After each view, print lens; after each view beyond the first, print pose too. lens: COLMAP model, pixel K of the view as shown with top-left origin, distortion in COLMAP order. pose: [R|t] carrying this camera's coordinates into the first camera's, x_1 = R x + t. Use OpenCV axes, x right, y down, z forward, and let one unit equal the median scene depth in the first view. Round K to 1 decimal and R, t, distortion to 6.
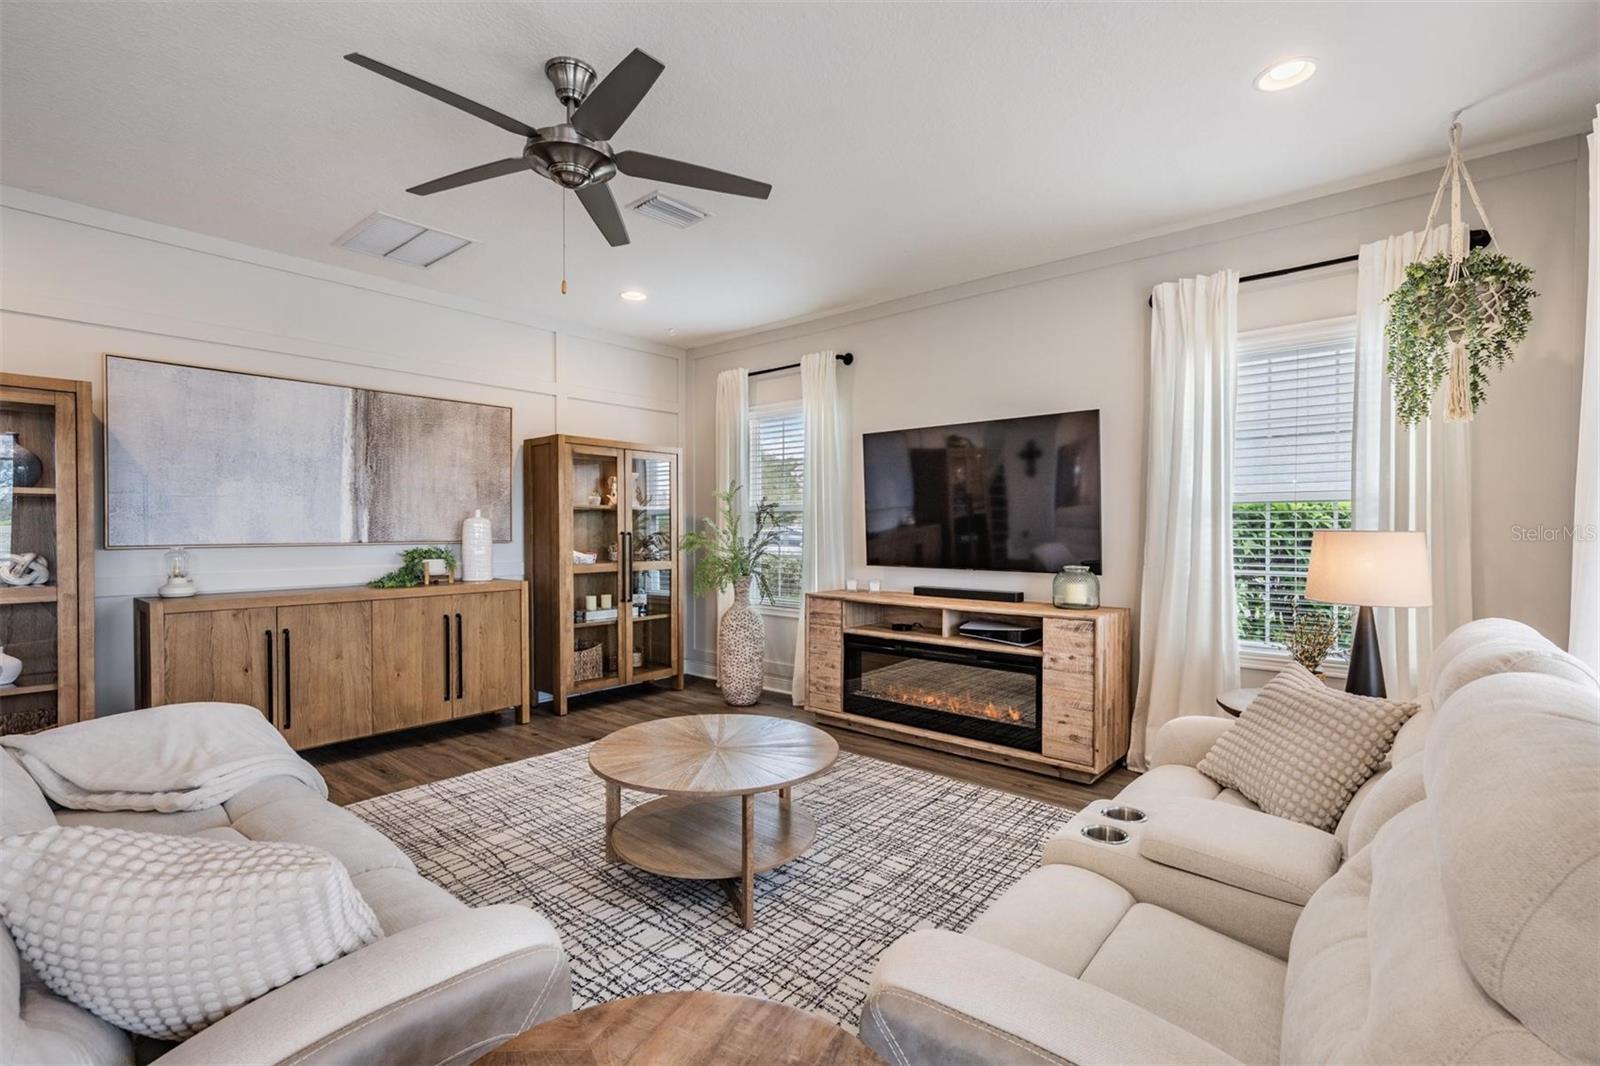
lens RADIAL K [[729.4, 0, 794.9], [0, 729.4, 537.4], [0, 0, 1]] dist [0.002380, 0.000468]
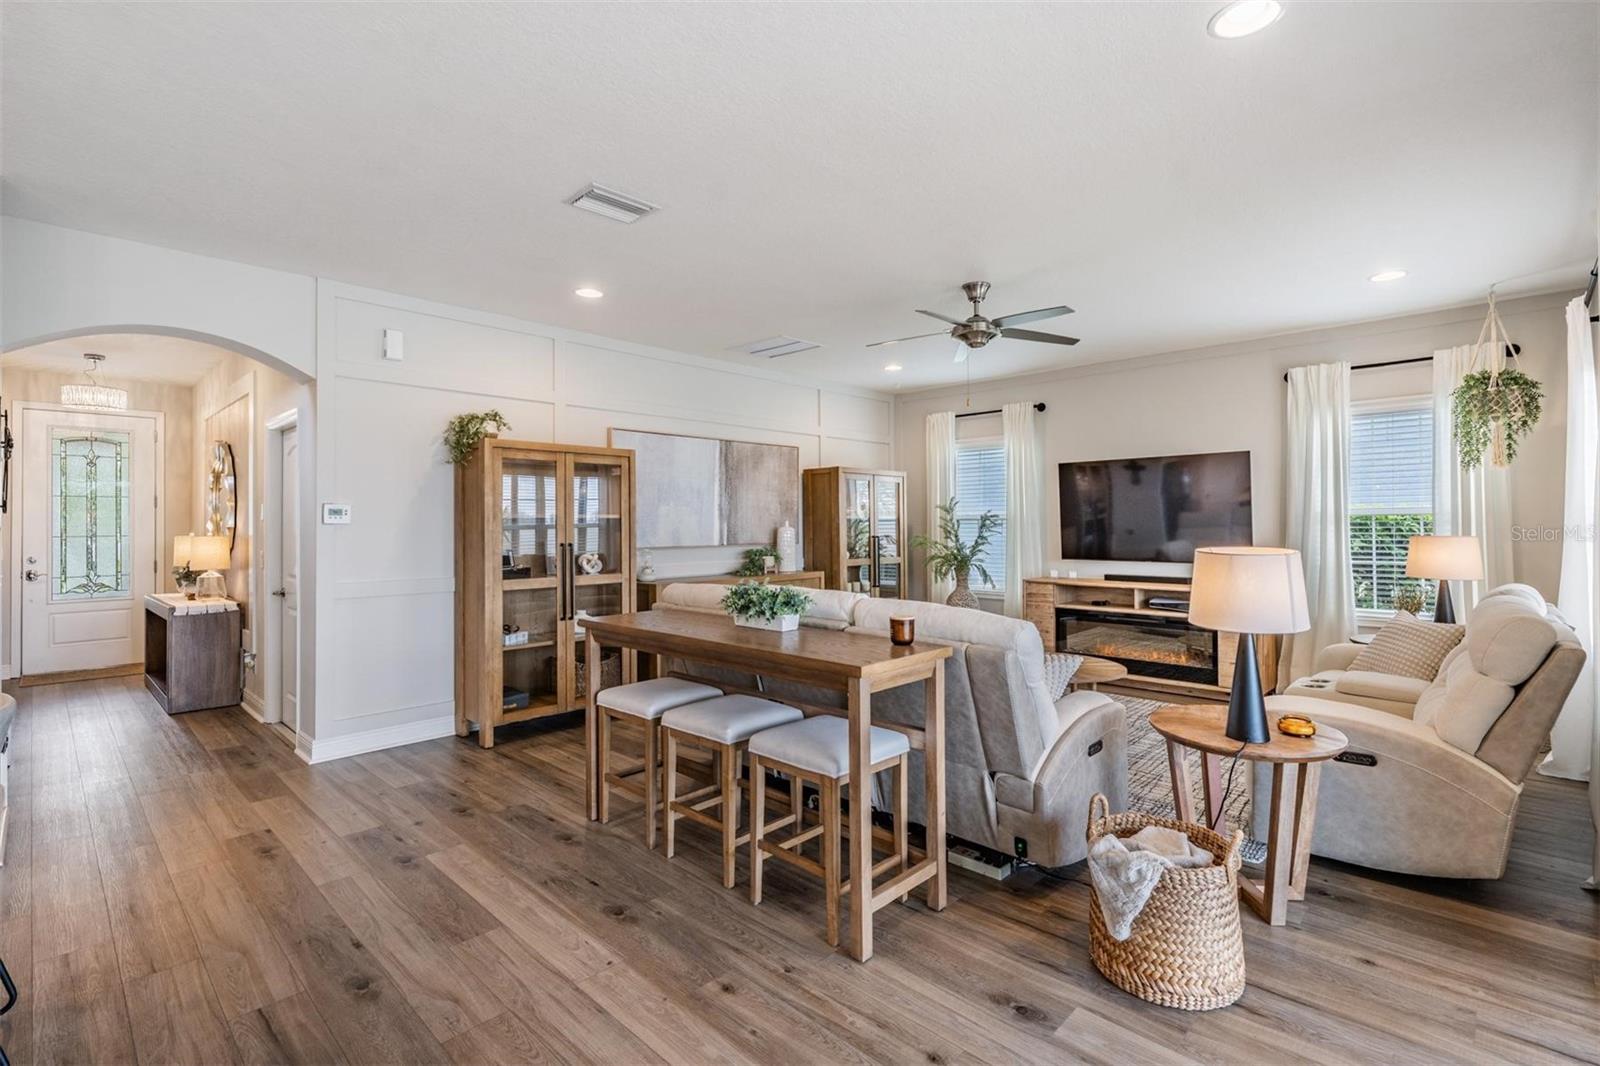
lens RADIAL K [[740.8, 0, 797.0], [0, 740.8, 517.9], [0, 0, 1]] dist [0.001358, -0.000261]
pose [[0.998552, -0.007389, -0.053280, -0.434871], [0.006153, 0.999709, -0.023309, -0.013529], [0.053437, 0.022947, 0.998308, -0.557413]]
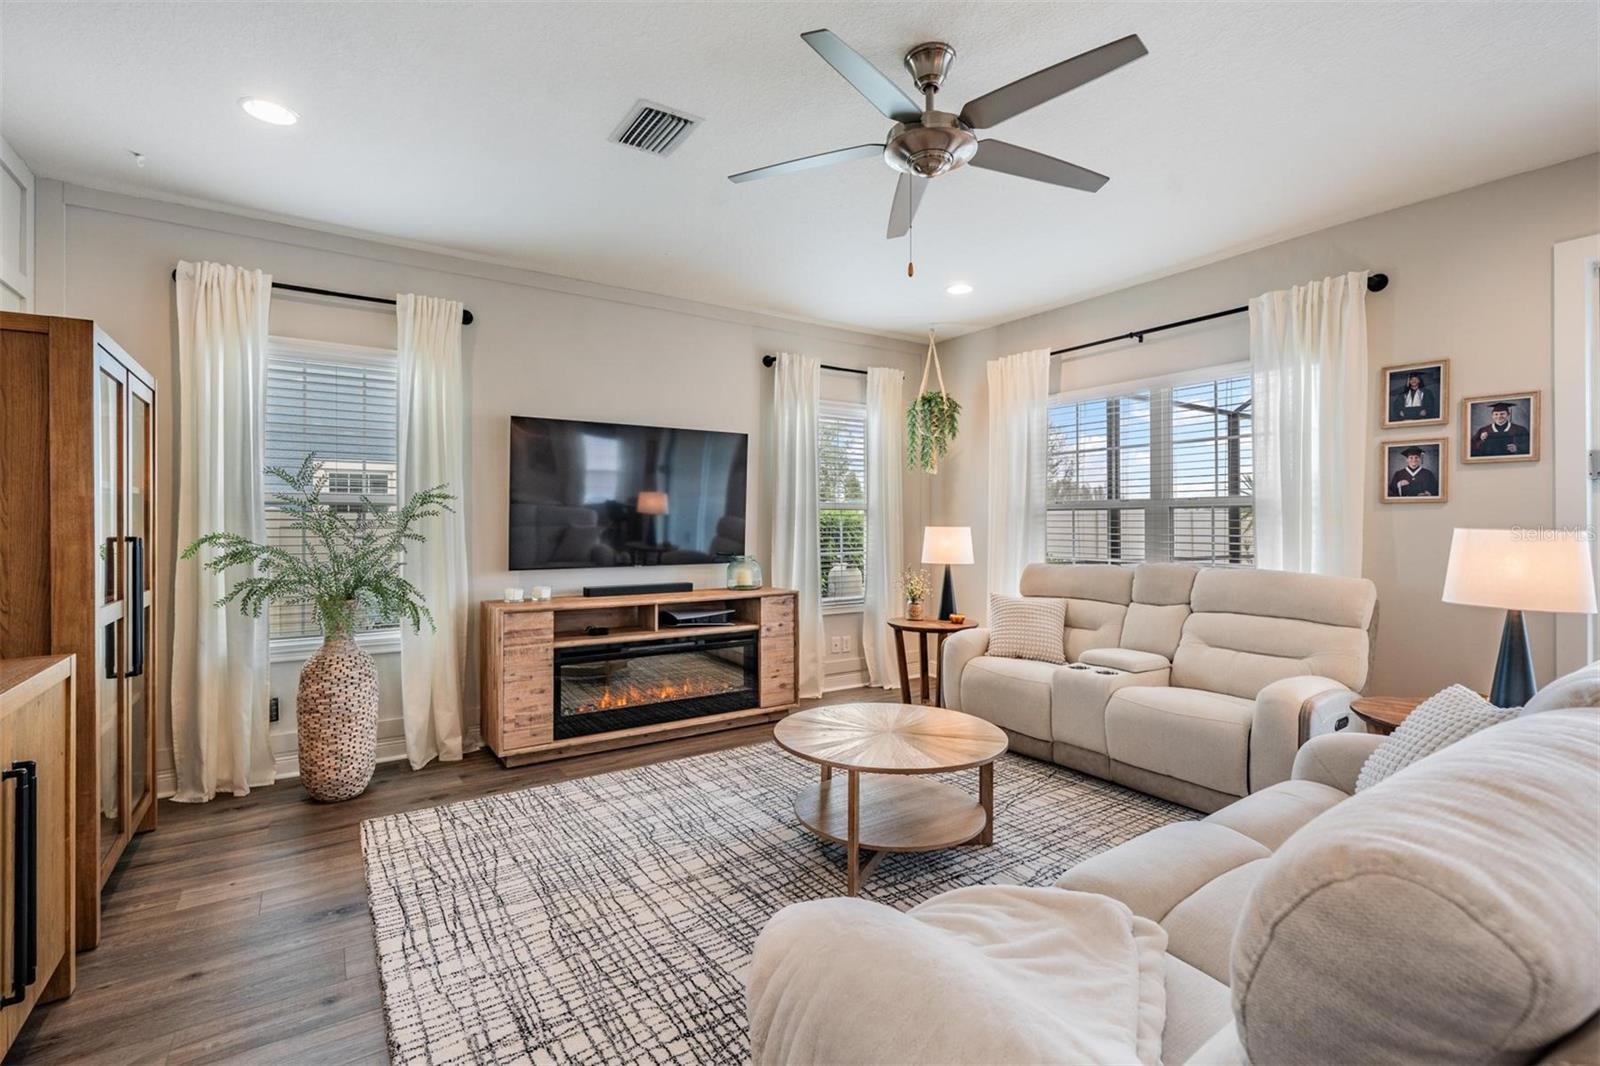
lens RADIAL K [[725.3, 0, 800.0], [0, 725.3, 523.1], [0, 0, 1]] dist [0.001548, 0.000276]
pose [[0.260029, 0.001468, 0.965600, -0.847761], [0.014956, 0.999873, -0.005548, -0.009877], [-0.965485, 0.015884, 0.259974, 0.613164]]
